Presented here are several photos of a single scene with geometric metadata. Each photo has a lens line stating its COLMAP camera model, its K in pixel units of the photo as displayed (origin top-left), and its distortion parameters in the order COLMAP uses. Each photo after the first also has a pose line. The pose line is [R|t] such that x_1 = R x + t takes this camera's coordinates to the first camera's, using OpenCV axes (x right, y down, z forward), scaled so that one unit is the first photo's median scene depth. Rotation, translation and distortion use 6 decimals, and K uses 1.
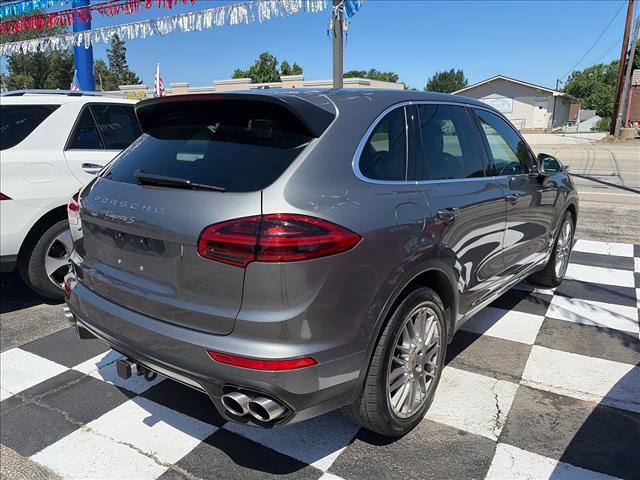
lens RADIAL K [[477.8, 0, 320.0], [0, 477.8, 240.0], [0, 0, 1]] dist [0.070503, -0.072660]
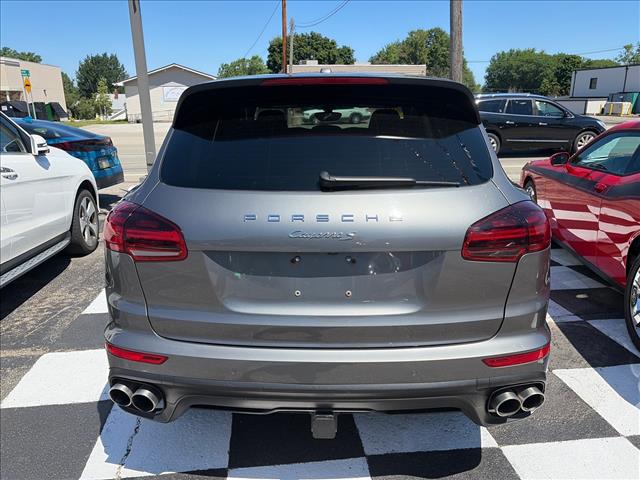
lens RADIAL K [[486.0, 0, 301.3], [0, 486.0, 239.7], [0, 0, 1]] dist [0.070206, -0.107398]
pose [[0.799152, -0.156697, 0.580347, -0.071075], [0.145544, 0.987140, 0.066117, -0.007561], [-0.583244, 0.031629, 0.811681, 0.030499]]
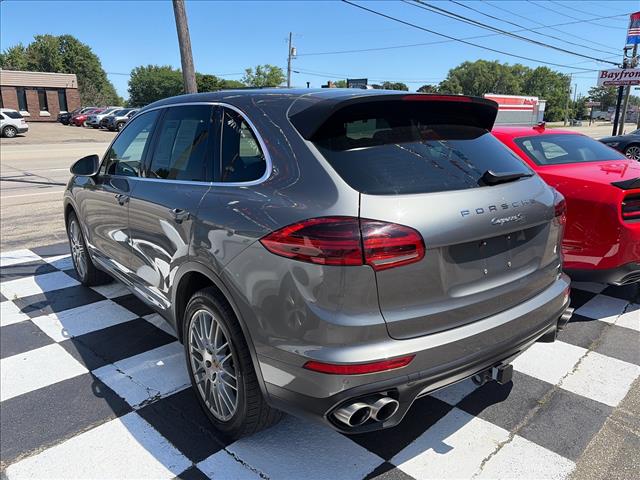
lens RADIAL K [[490.6, 0, 320.0], [0, 490.6, 240.0], [0, 0, 1]] dist [0.079513, -0.125109]
pose [[0.225139, -0.221362, 0.948847, -0.115419], [0.224060, 0.959512, 0.170686, -0.020809], [-0.948214, 0.174170, 0.265622, 0.086198]]
